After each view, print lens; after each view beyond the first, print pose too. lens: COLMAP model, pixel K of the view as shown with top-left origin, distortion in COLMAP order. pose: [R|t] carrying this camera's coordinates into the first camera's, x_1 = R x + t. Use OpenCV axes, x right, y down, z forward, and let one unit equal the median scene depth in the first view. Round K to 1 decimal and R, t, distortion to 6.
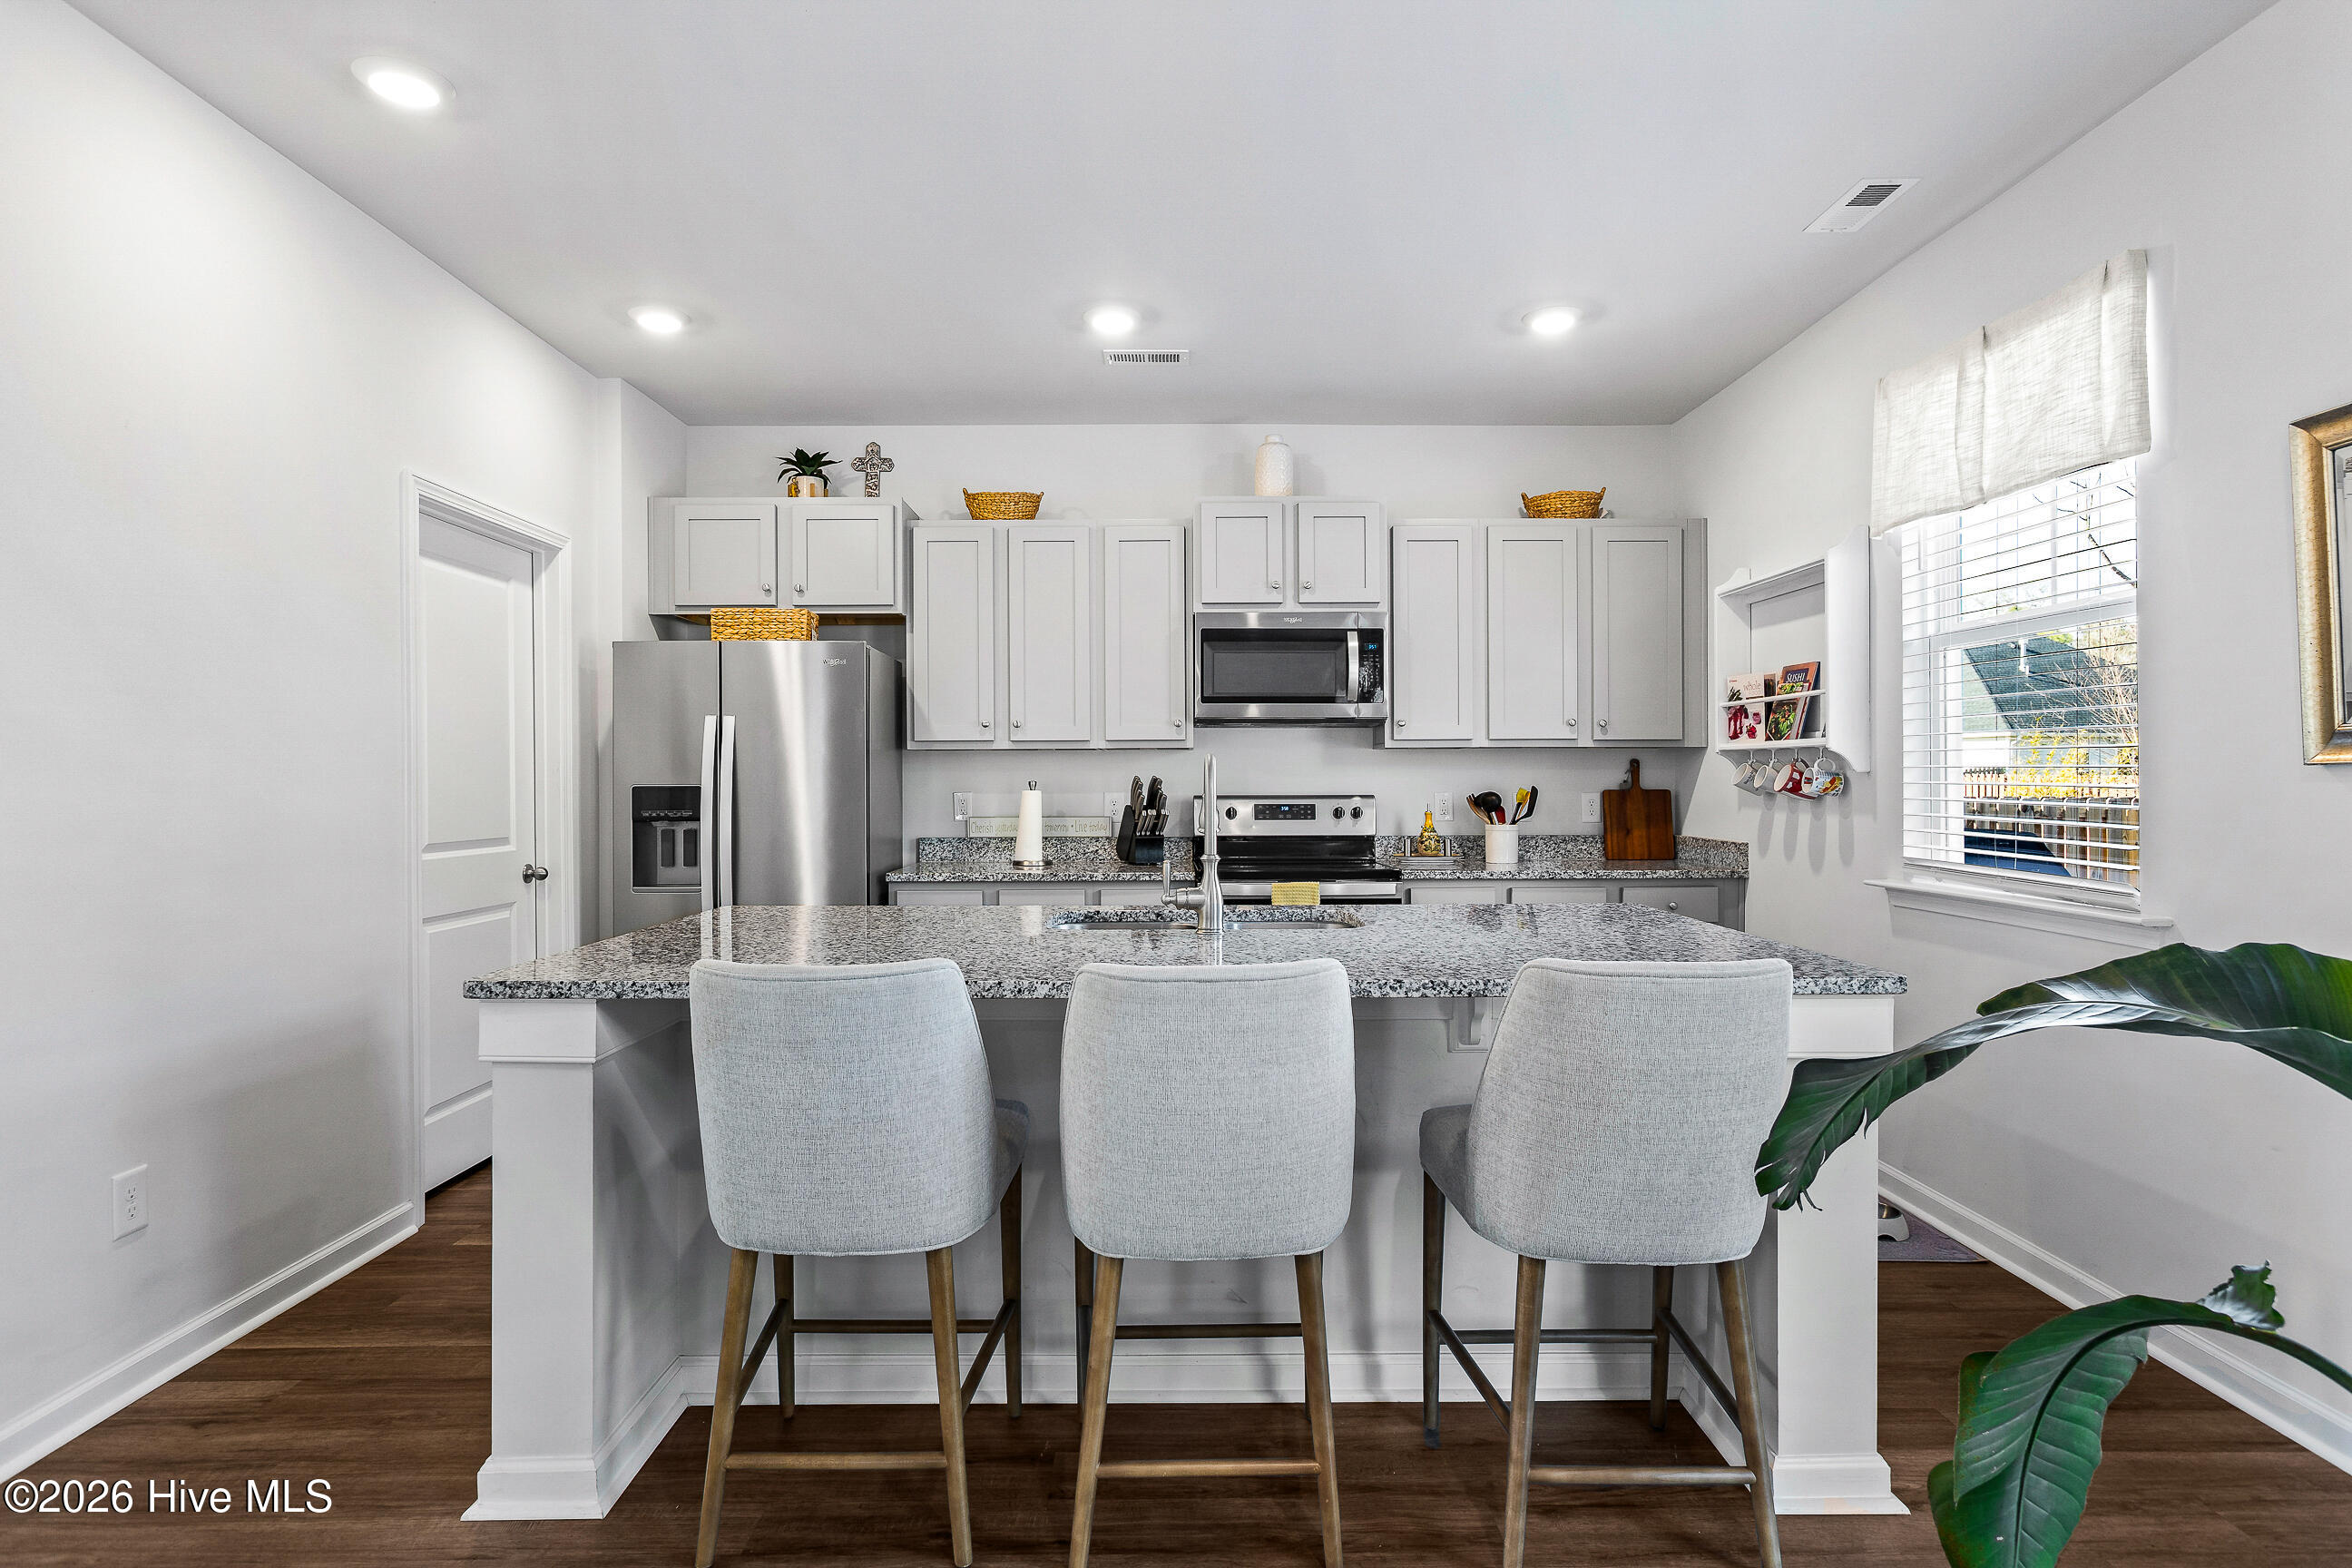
lens RADIAL K [[1224.9, 0, 1182.0], [0, 1224.9, 779.2], [0, 0, 1]] dist [-0.002177, 0.001560]
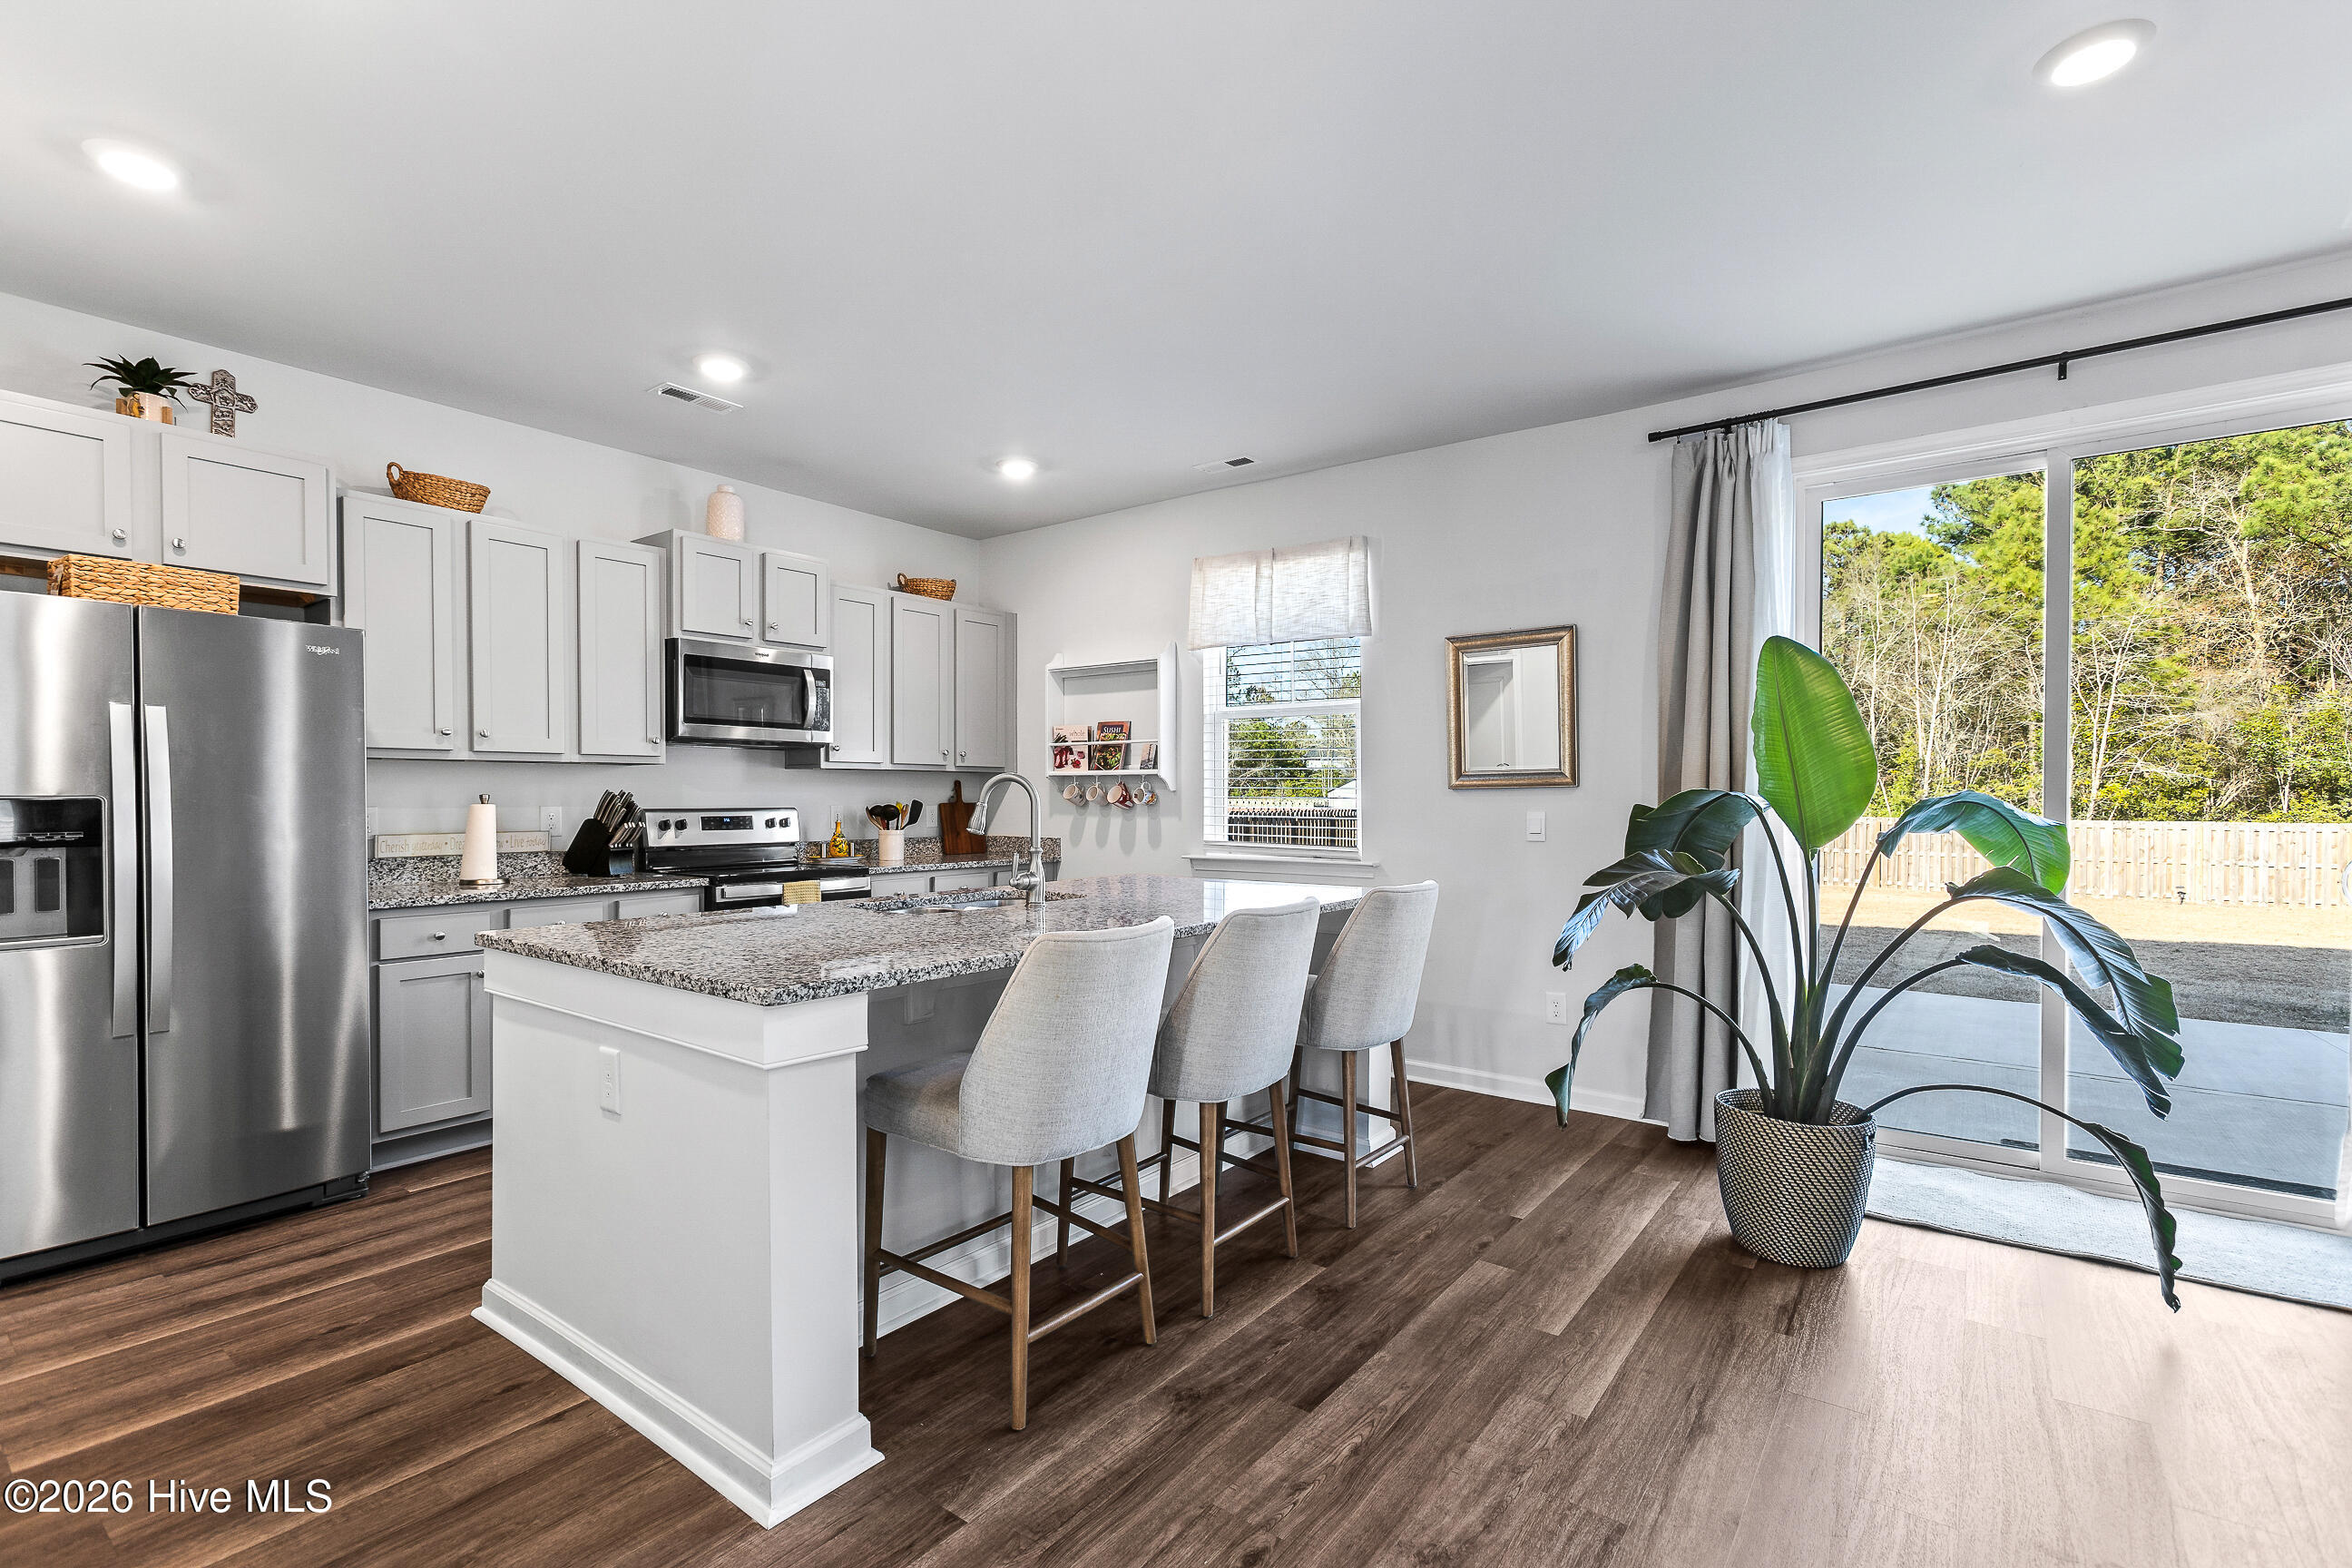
lens RADIAL K [[1070.6, 0, 1164.4], [0, 1070.6, 804.8], [0, 0, 1]] dist [0.004675, 0.000501]
pose [[0.618205, -0.003078, 0.786011, -0.452553], [-0.002542, 0.999979, 0.005915, 0.003372], [-0.786013, -0.005655, 0.618184, 0.085980]]
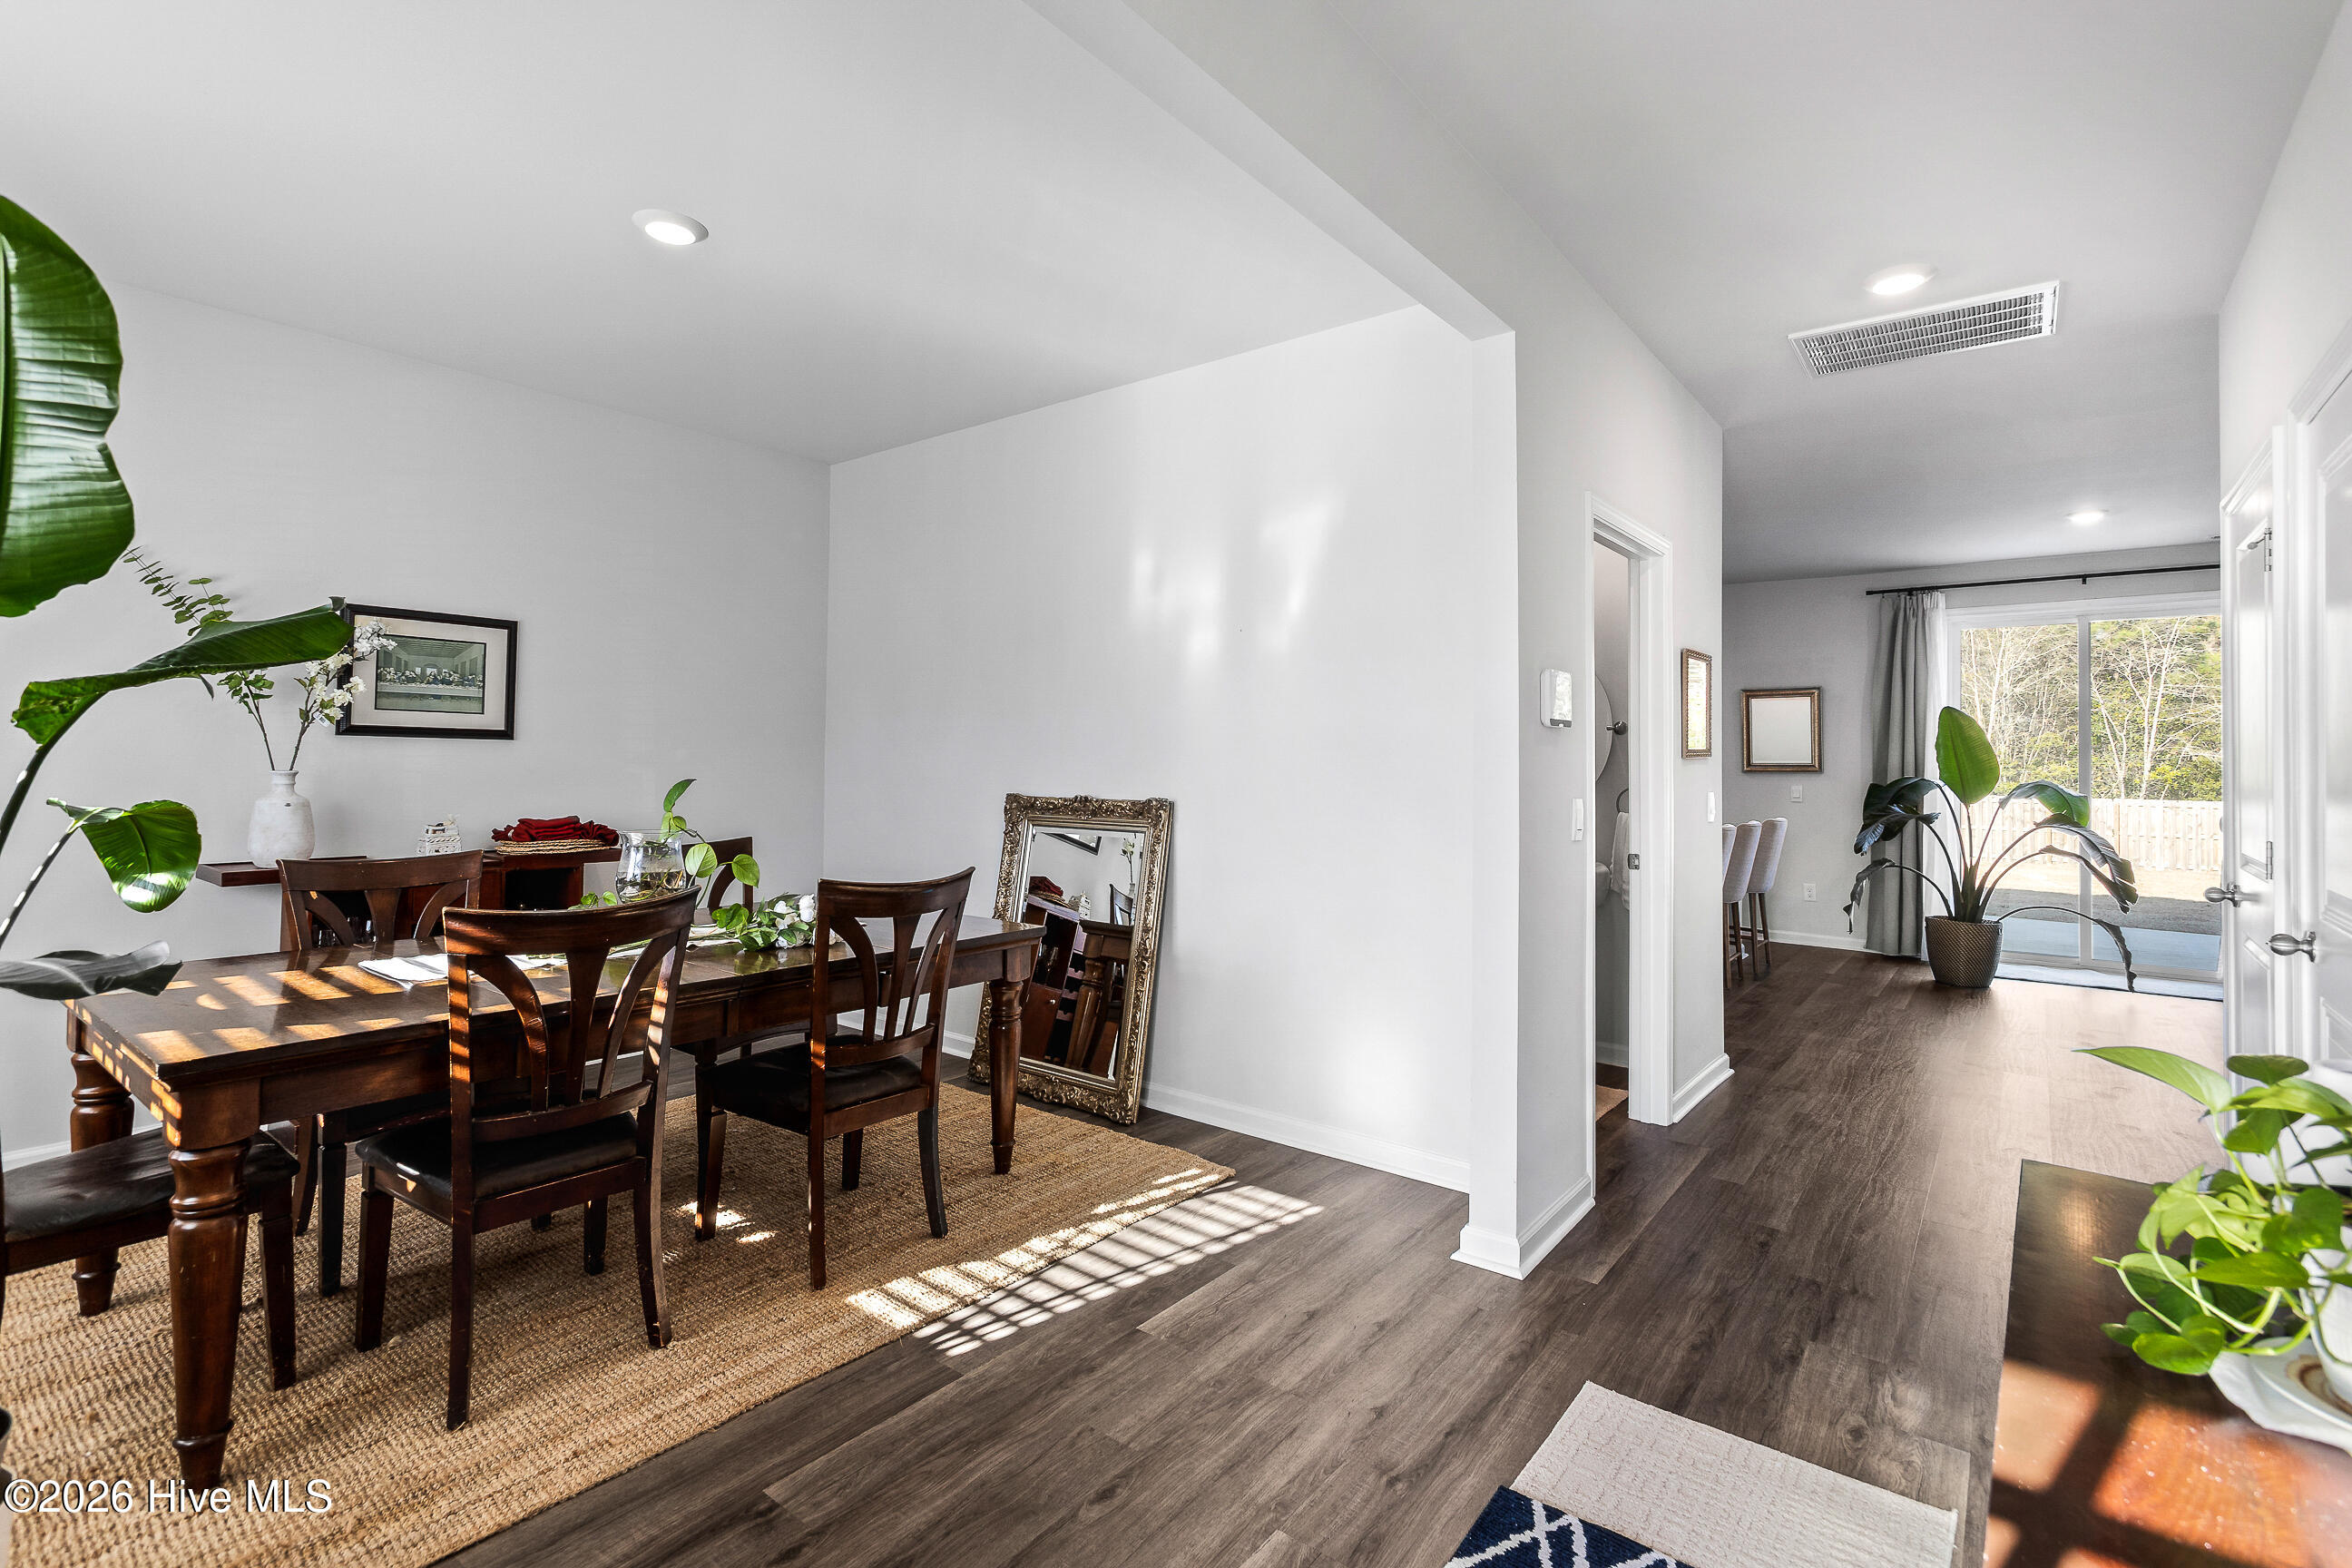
lens RADIAL K [[1070.6, 0, 1141.1], [0, 1070.6, 736.7], [0, 0, 1]] dist [0.004675, 0.000501]
pose [[0.652098, 0.029703, 0.757552, -1.484678], [-0.016385, 0.999551, -0.025088, -0.004323], [-0.757957, 0.003947, 0.652292, 0.081261]]
